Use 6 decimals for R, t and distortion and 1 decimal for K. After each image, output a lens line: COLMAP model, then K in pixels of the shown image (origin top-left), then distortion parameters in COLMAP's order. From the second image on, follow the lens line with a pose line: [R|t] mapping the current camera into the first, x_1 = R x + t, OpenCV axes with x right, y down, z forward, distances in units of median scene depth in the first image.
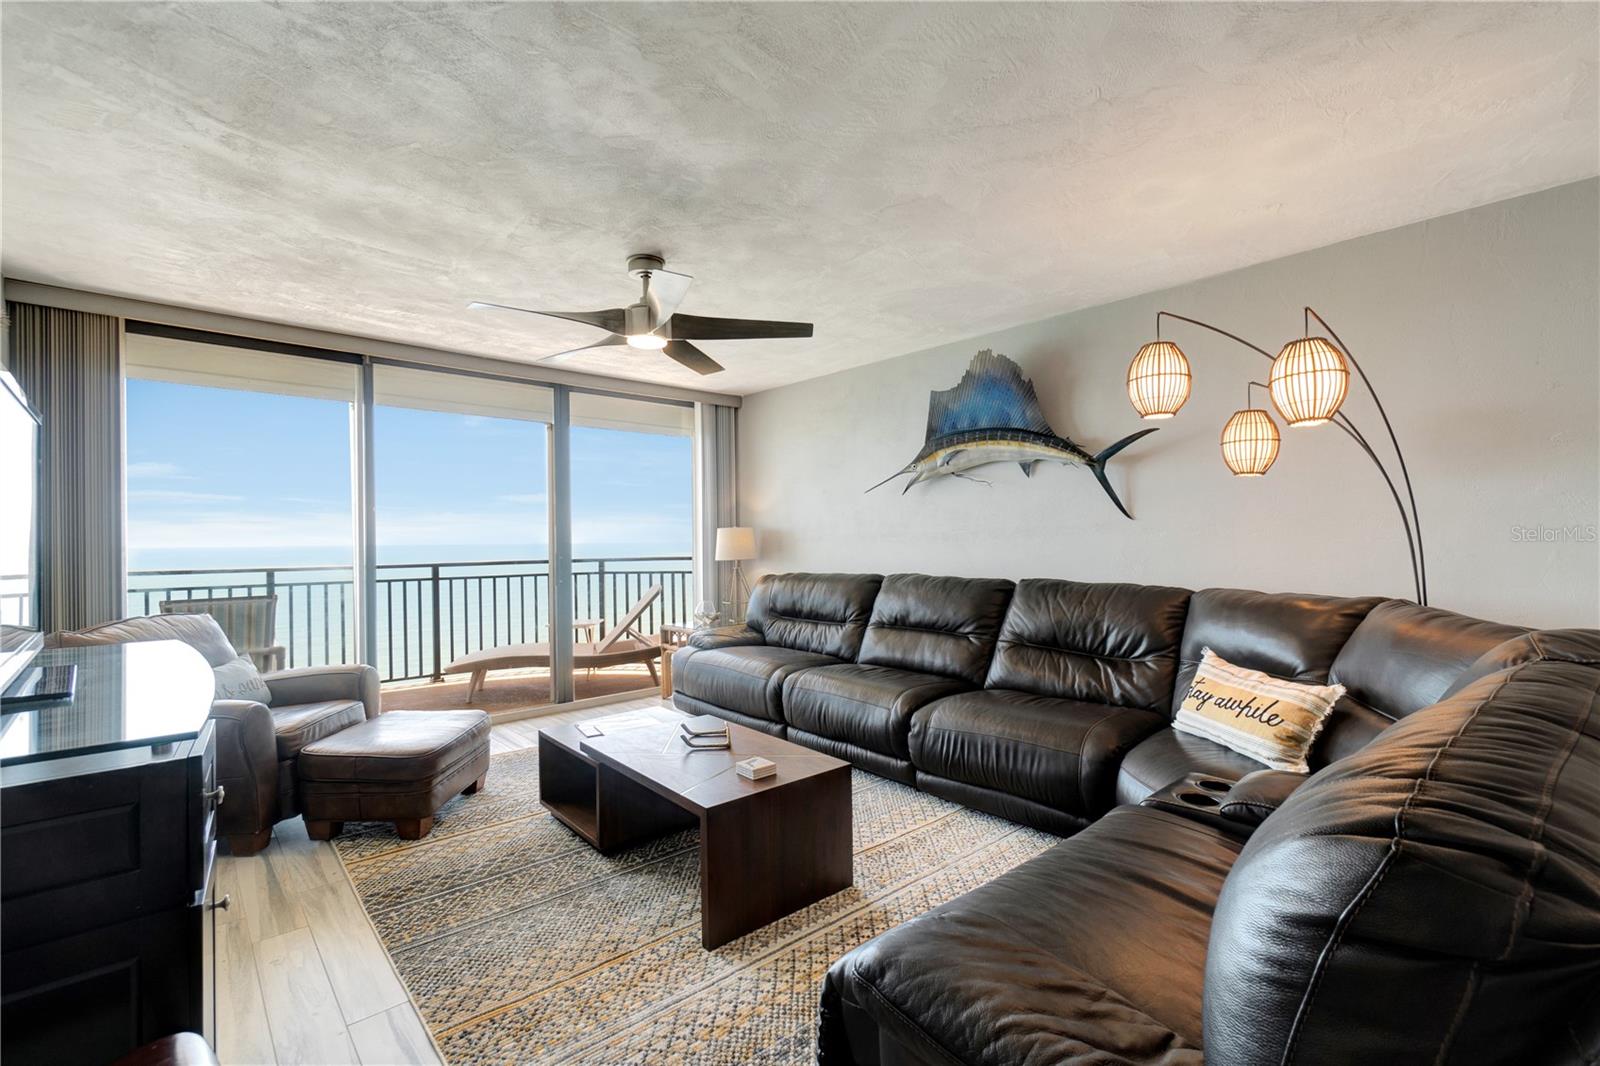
lens RADIAL K [[700.7, 0, 797.9], [0, 700.7, 532.5], [0, 0, 1]] dist [-0.000769, 0.000334]
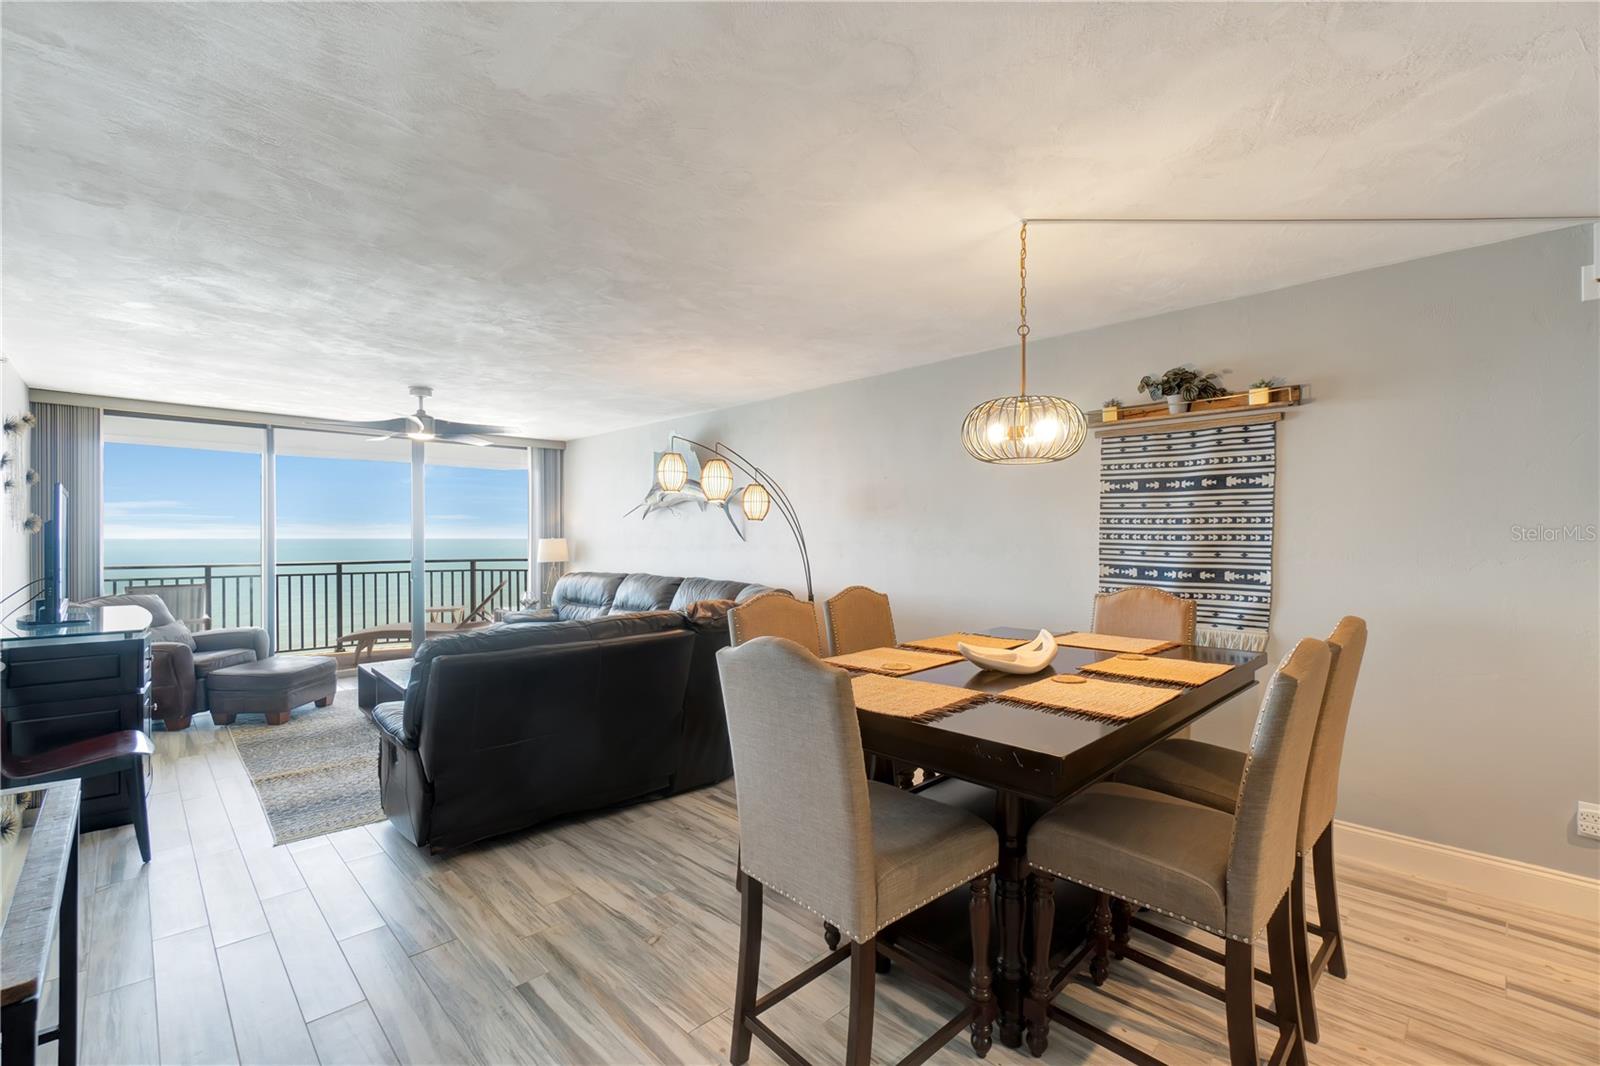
lens RADIAL K [[700.7, 0, 802.2], [0, 700.7, 532.9], [0, 0, 1]] dist [-0.000769, 0.000334]
pose [[0.999411, 0.011463, 0.032340, 0.439945], [-0.011578, 0.999927, 0.003353, -0.035445], [-0.032299, -0.003725, 0.999471, -0.491099]]
